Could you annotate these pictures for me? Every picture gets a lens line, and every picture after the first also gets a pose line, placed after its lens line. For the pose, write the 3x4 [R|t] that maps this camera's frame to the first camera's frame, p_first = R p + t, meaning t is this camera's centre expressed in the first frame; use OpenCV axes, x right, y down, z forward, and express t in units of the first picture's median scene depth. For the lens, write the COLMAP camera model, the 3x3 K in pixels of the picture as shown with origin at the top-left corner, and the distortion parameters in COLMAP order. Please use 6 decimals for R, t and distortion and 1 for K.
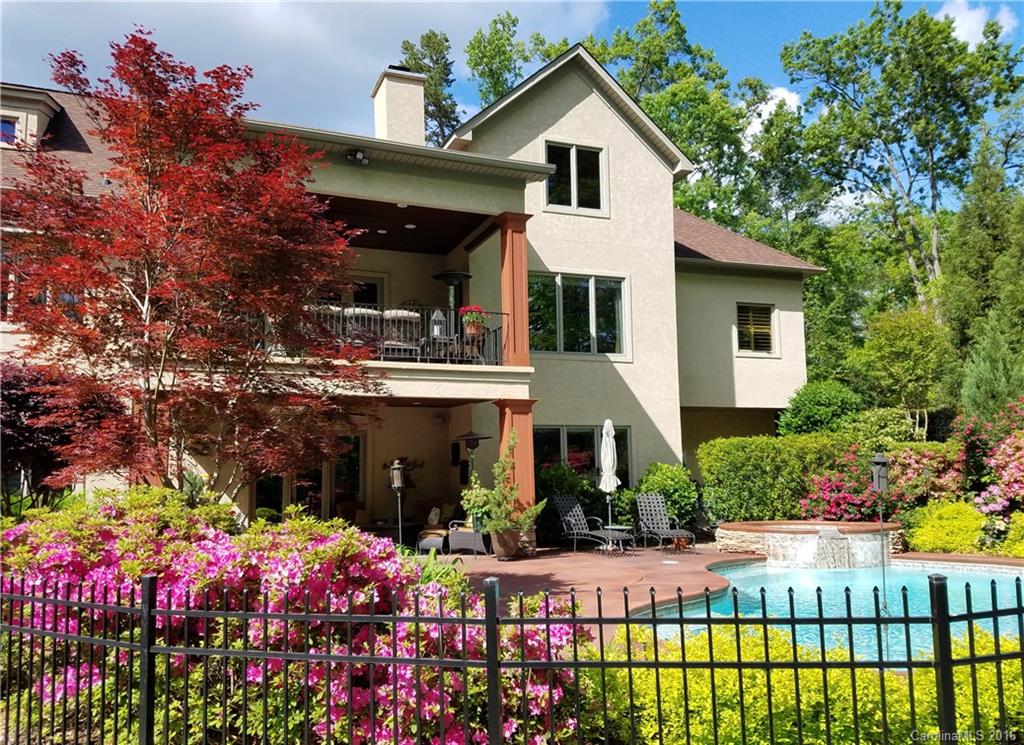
lens RADIAL K [[844.2, 0, 512.0], [0, 844.2, 372.5], [0, 0, 1]] dist [-0.000146, -0.000103]
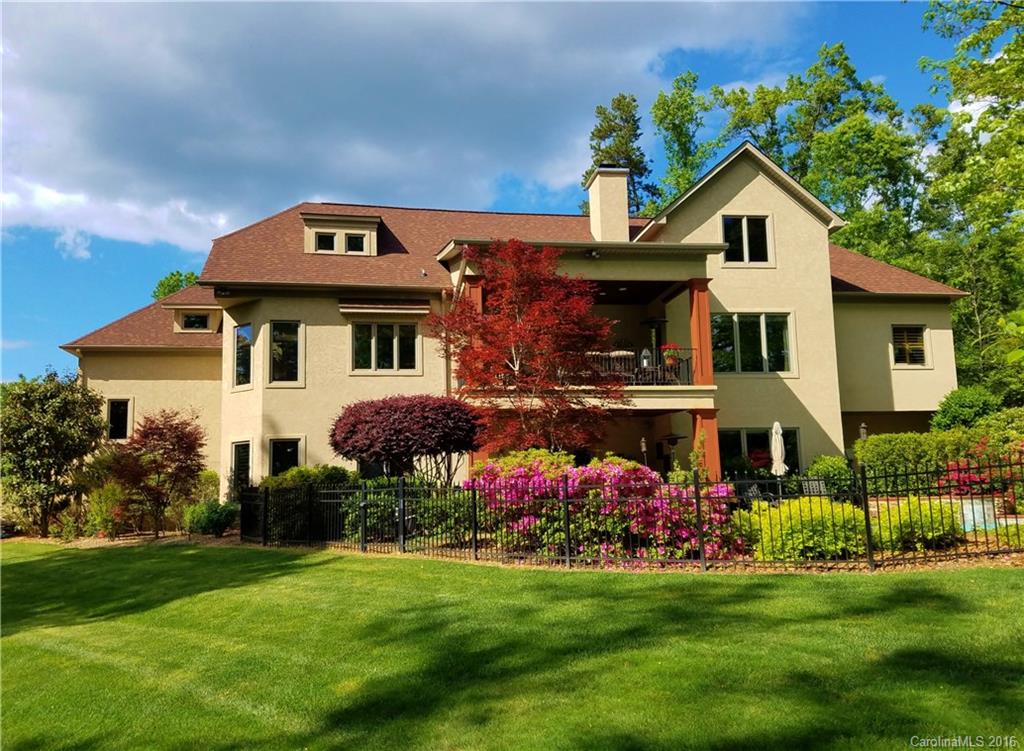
lens RADIAL K [[764.2, 0, 511.1], [0, 764.2, 398.9], [0, 0, 1]] dist [0.164406, -0.285353]
pose [[0.970610, -0.031874, -0.238537, -0.000377], [0.034742, 0.999366, 0.007828, -0.004906], [0.238136, -0.015885, 0.971102, -0.265888]]
